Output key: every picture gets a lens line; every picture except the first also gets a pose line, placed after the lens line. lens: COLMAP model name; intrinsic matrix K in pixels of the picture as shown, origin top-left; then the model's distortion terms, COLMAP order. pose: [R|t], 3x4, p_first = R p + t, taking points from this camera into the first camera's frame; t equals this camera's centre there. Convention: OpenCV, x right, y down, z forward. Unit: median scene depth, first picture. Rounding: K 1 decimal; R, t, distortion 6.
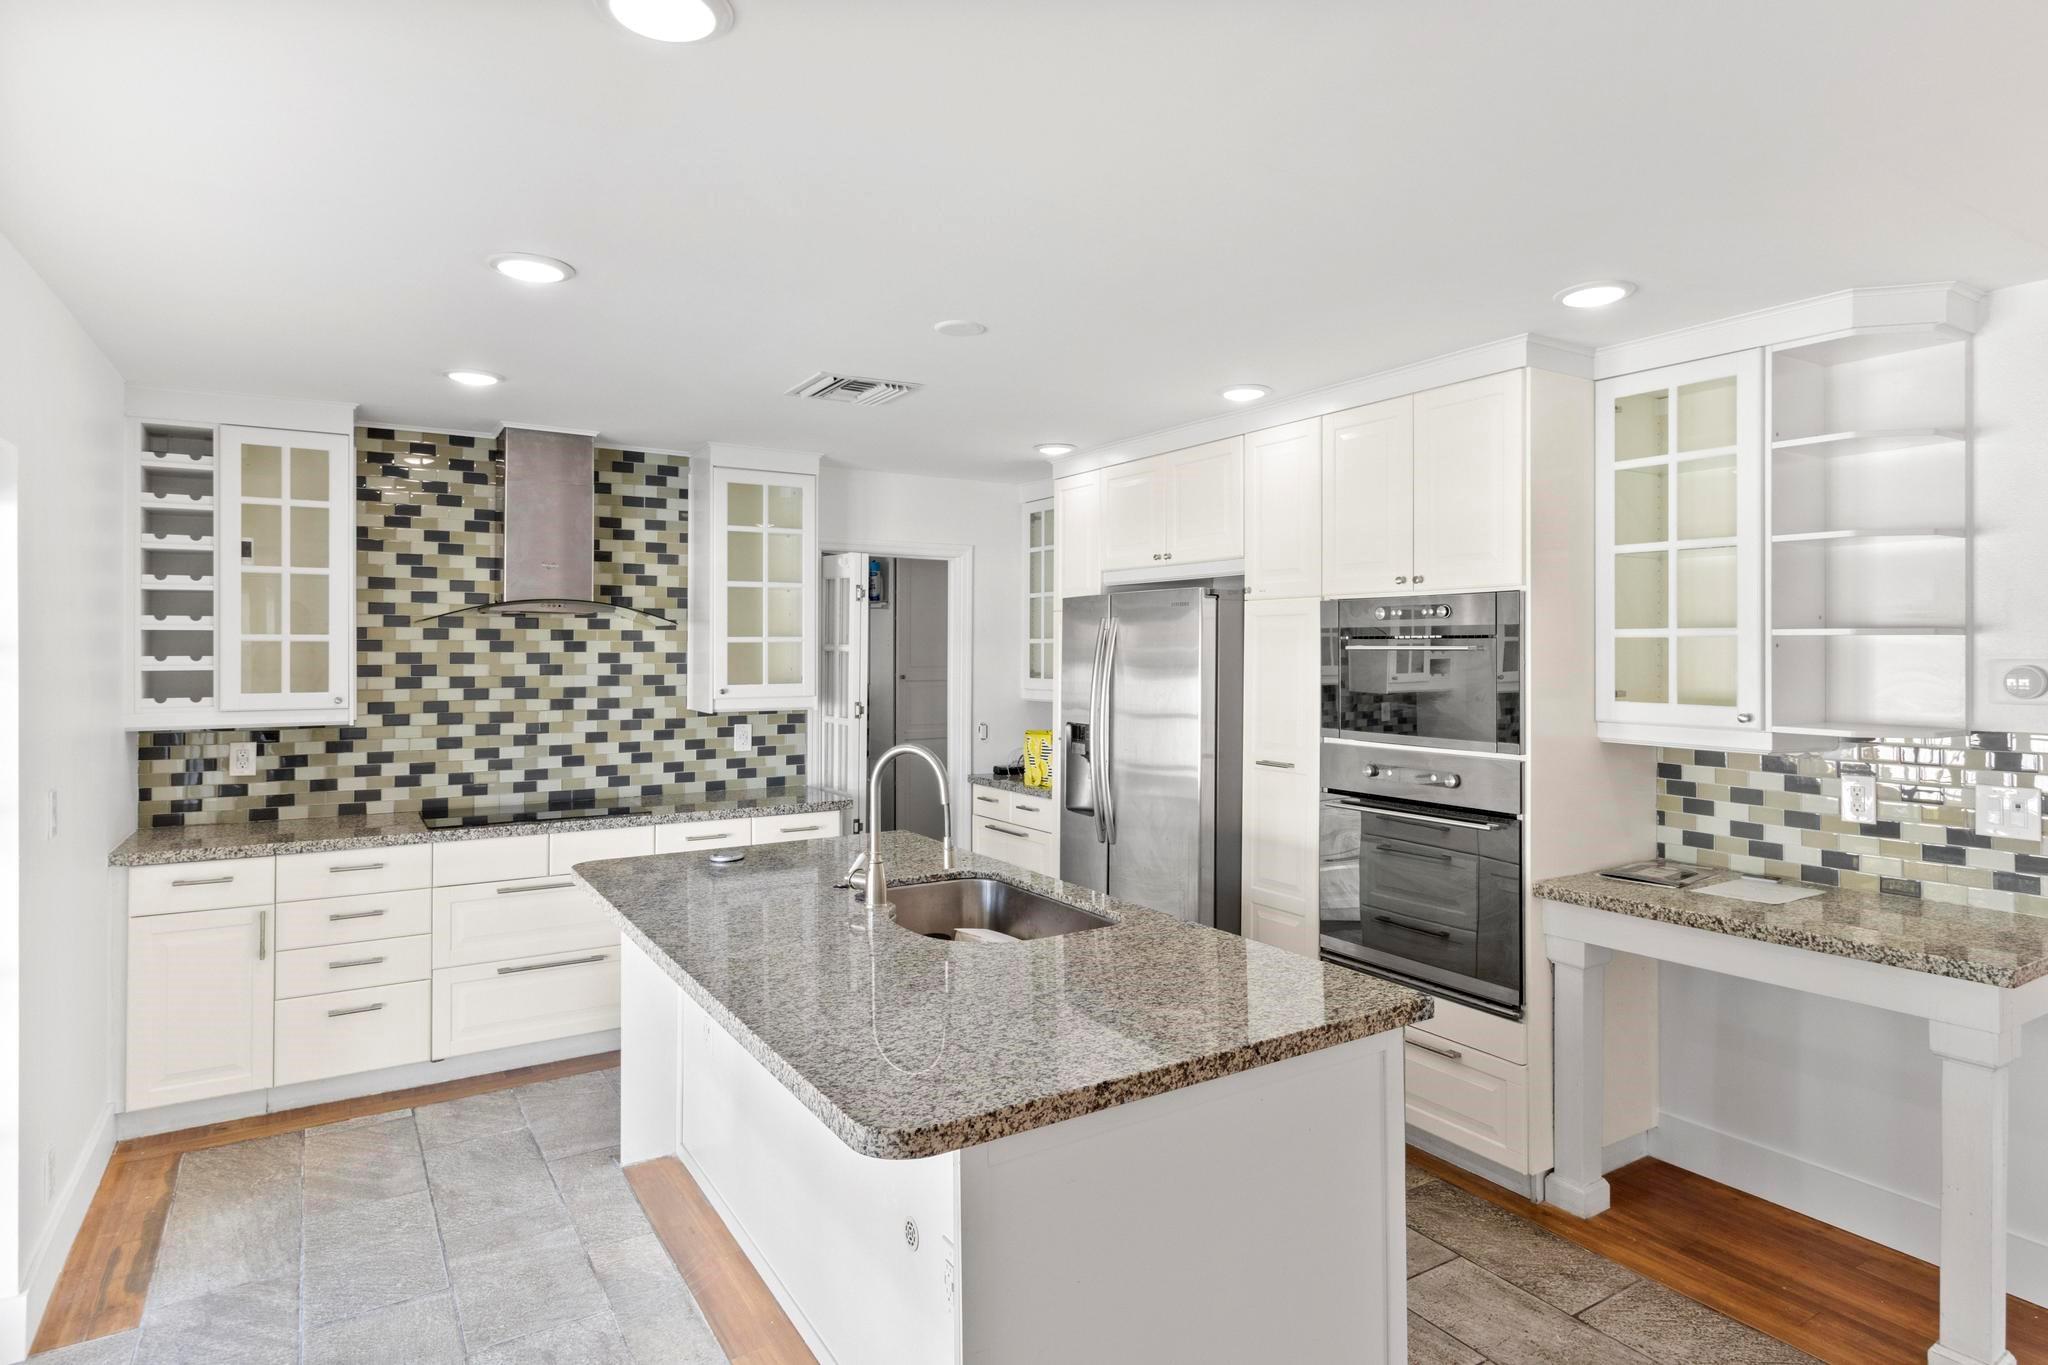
lens RADIAL K [[1126.4, 0, 1047.9], [0, 1126.4, 646.6], [0, 0, 1]] dist [0.002034, -0.001620]
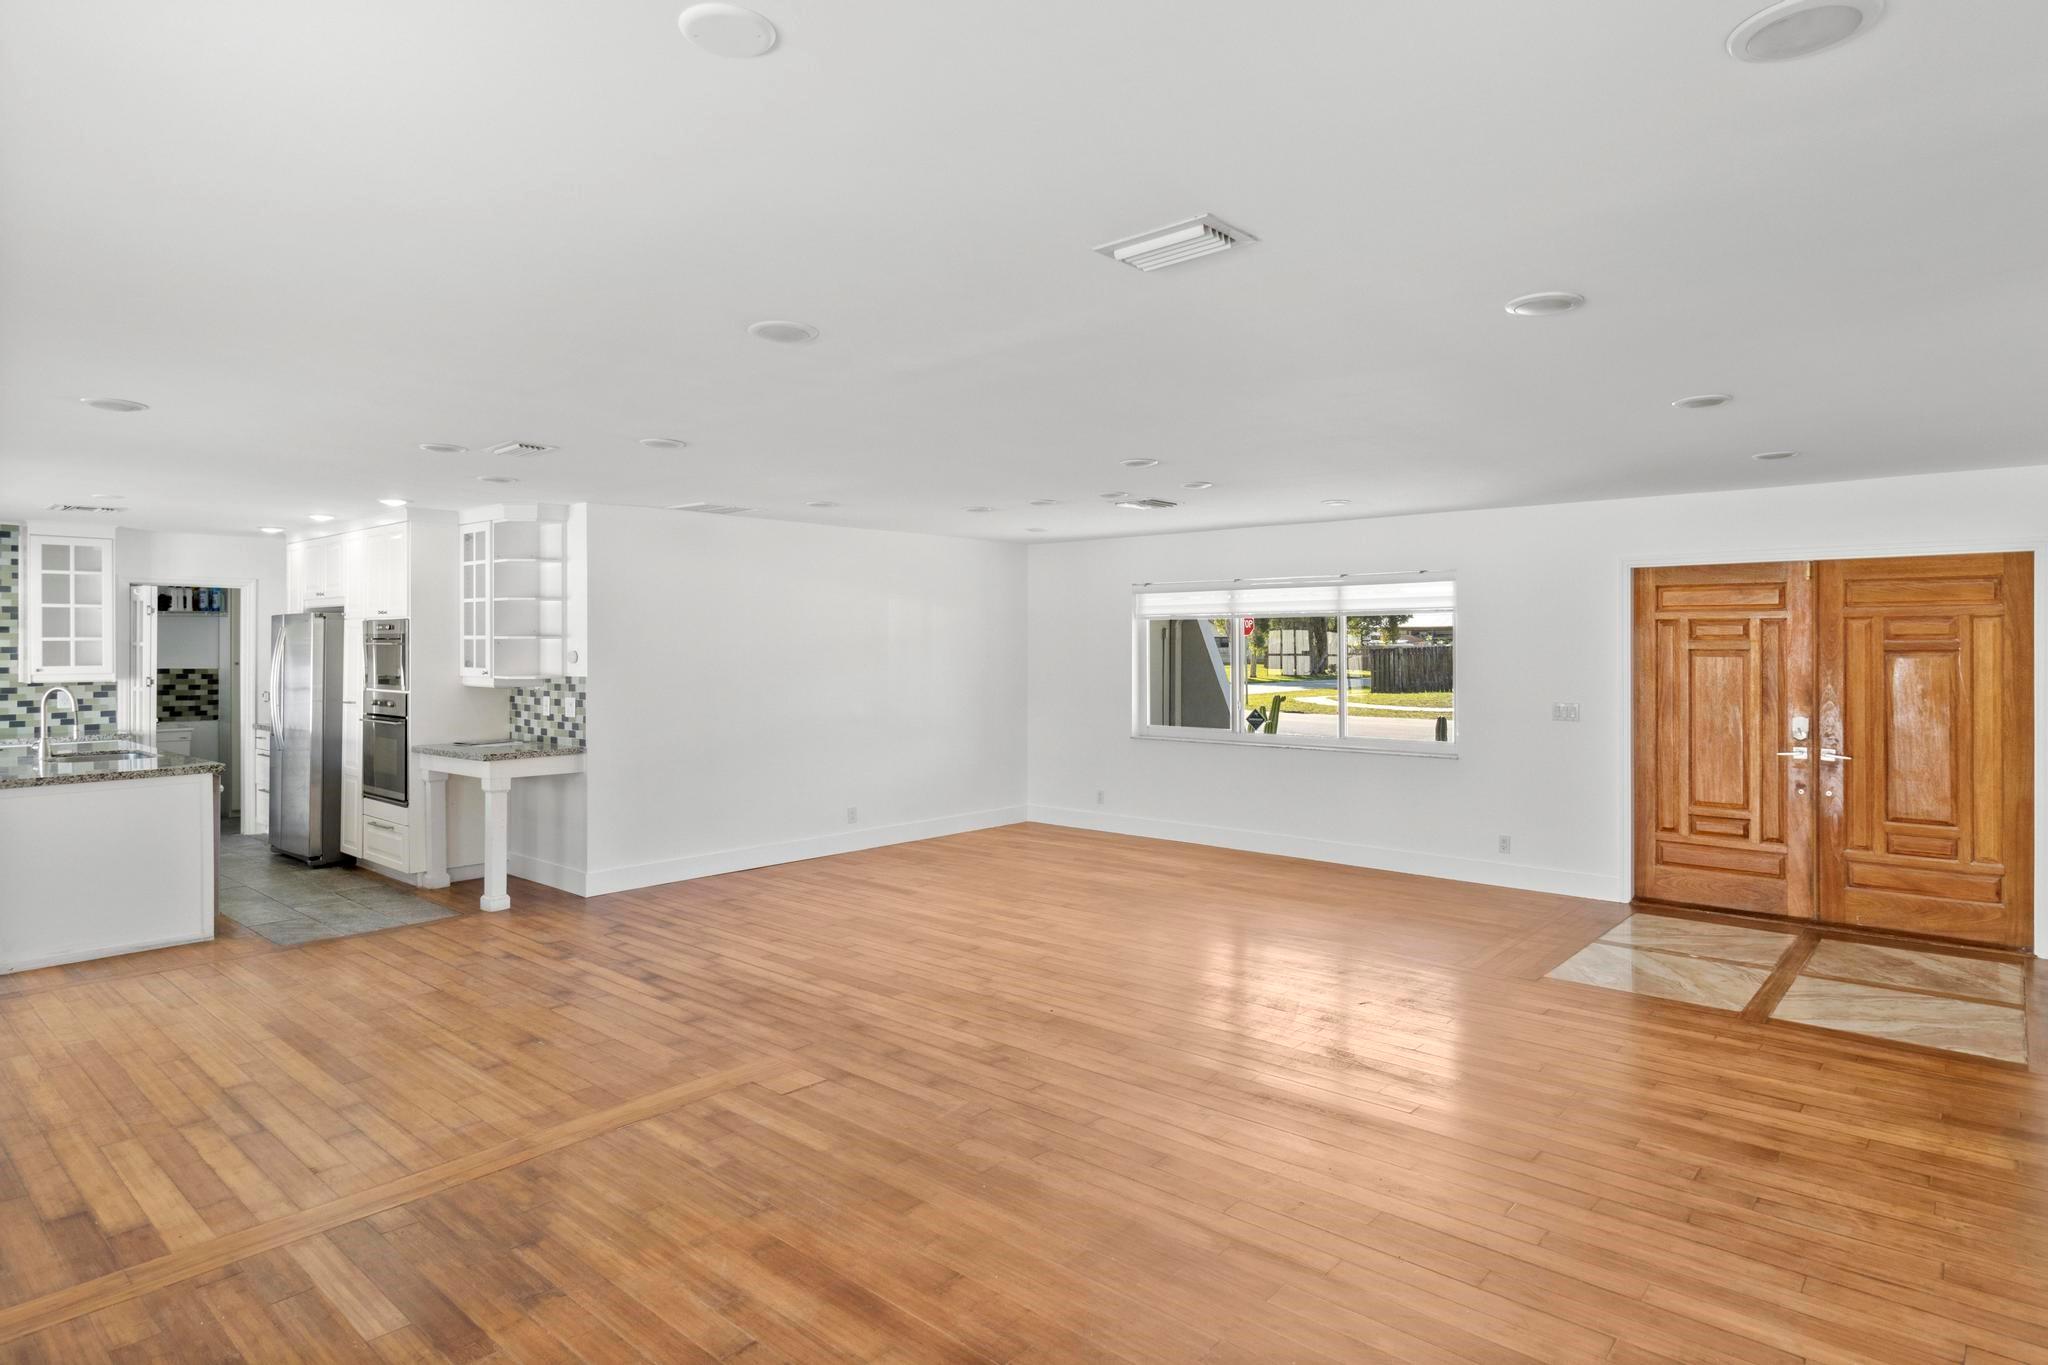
lens RADIAL K [[1126.4, 0, 1047.9], [0, 1126.4, 646.6], [0, 0, 1]] dist [0.002034, -0.001620]
pose [[0.956416, -0.001648, 0.292004, 0.691728], [0.000072, 0.999985, 0.005409, -0.004015], [-0.292009, -0.005152, 0.956402, -1.088993]]
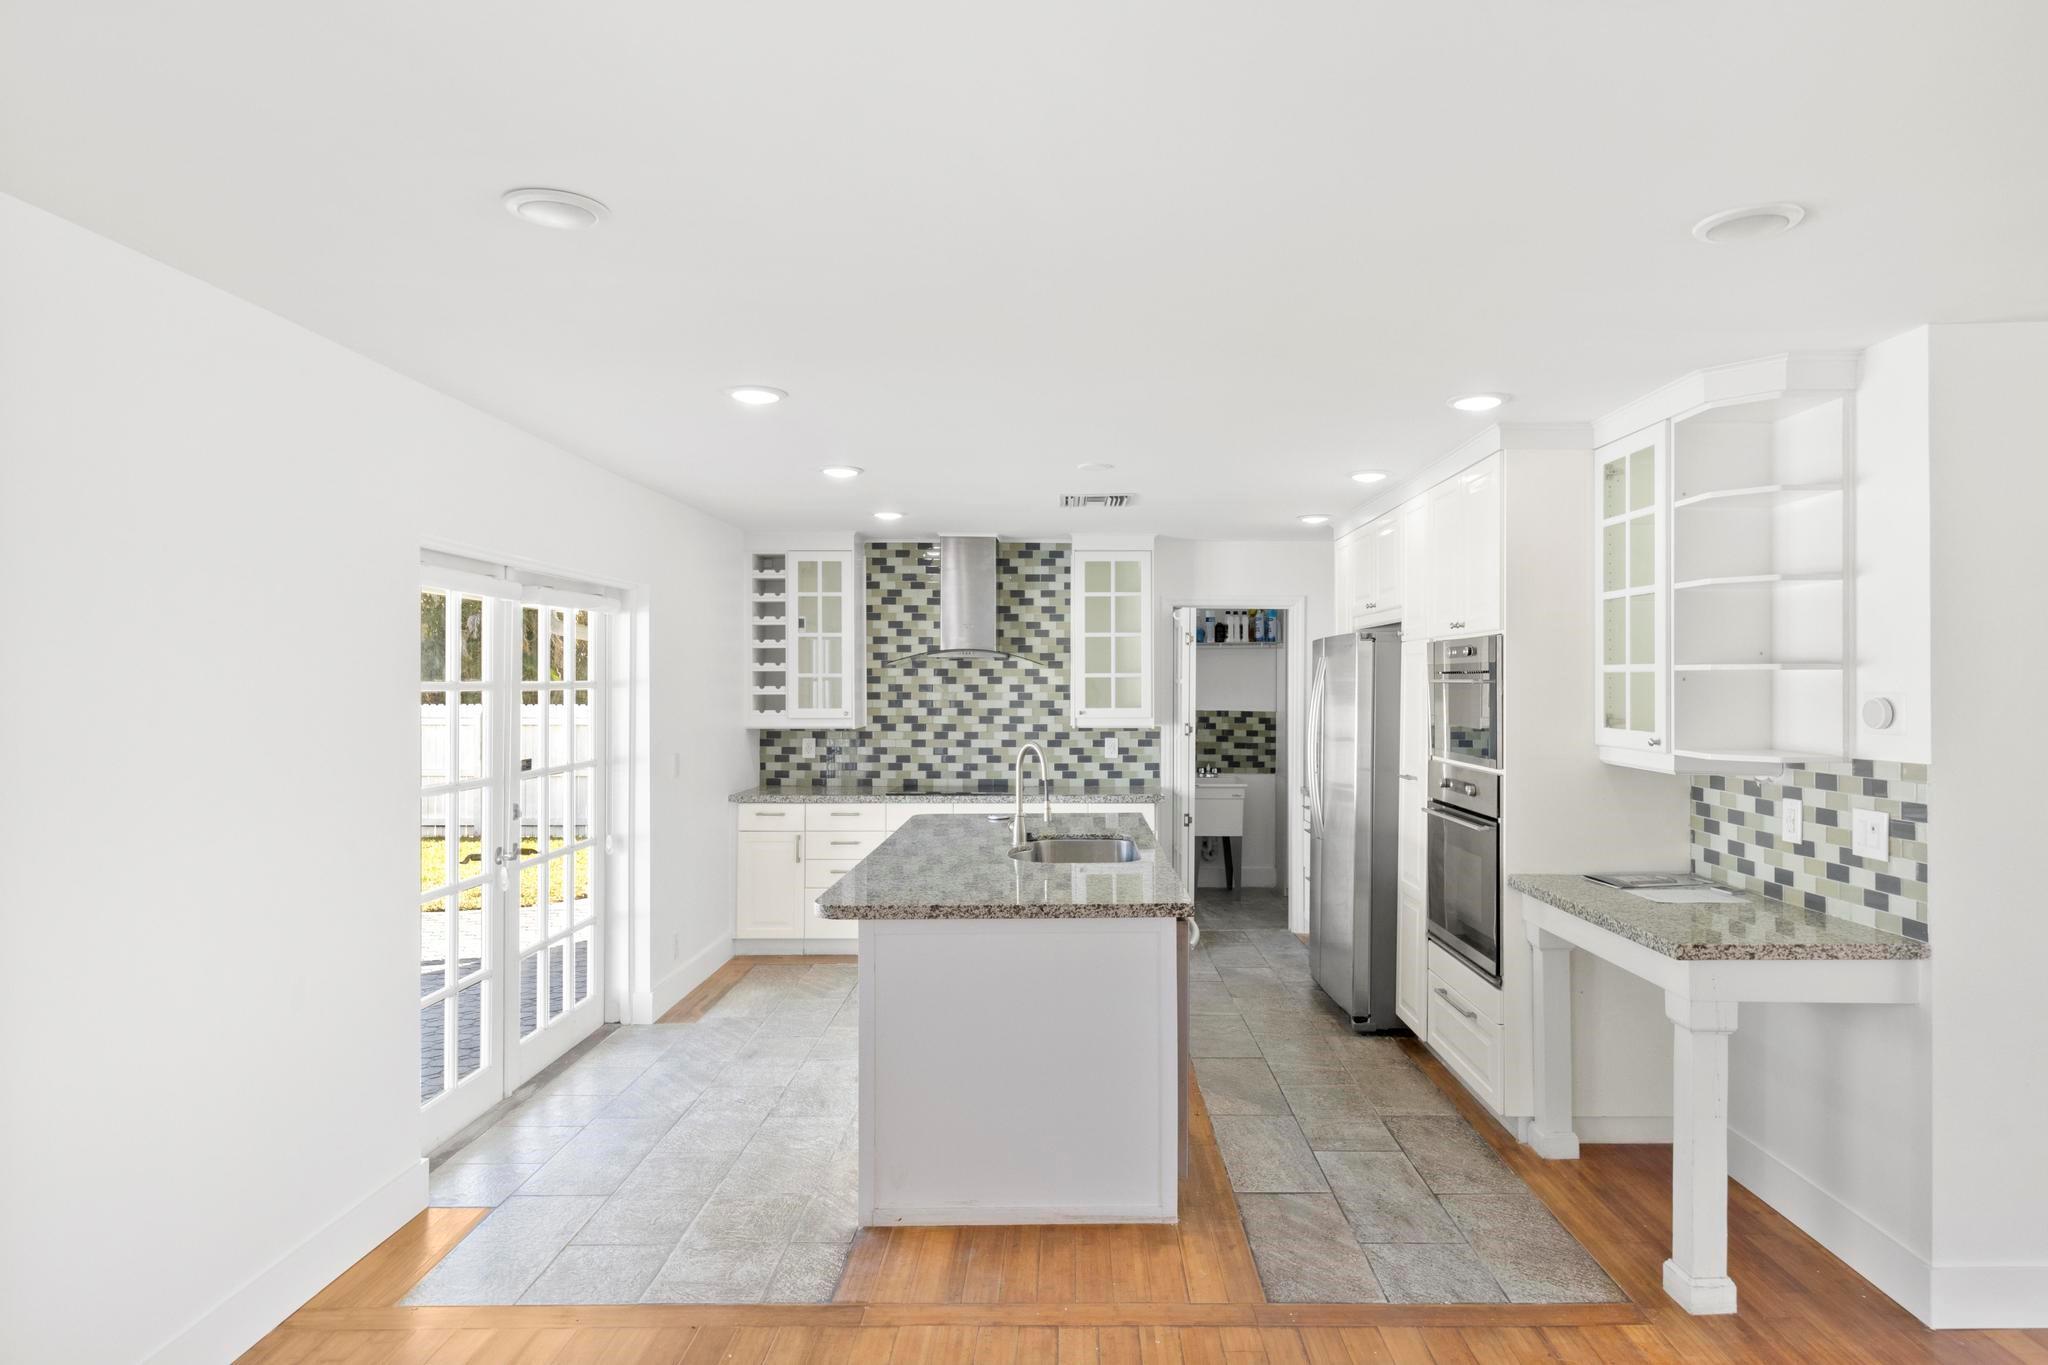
lens RADIAL K [[1130.7, 0, 1073.9], [0, 1130.7, 678.8], [0, 0, 1]] dist [-0.000403, -0.000430]
pose [[0.846263, -0.001315, -0.532764, 0.472623], [0.000968, 0.999999, -0.000931, -0.000783], [0.532765, 0.000273, 0.846263, -0.192130]]
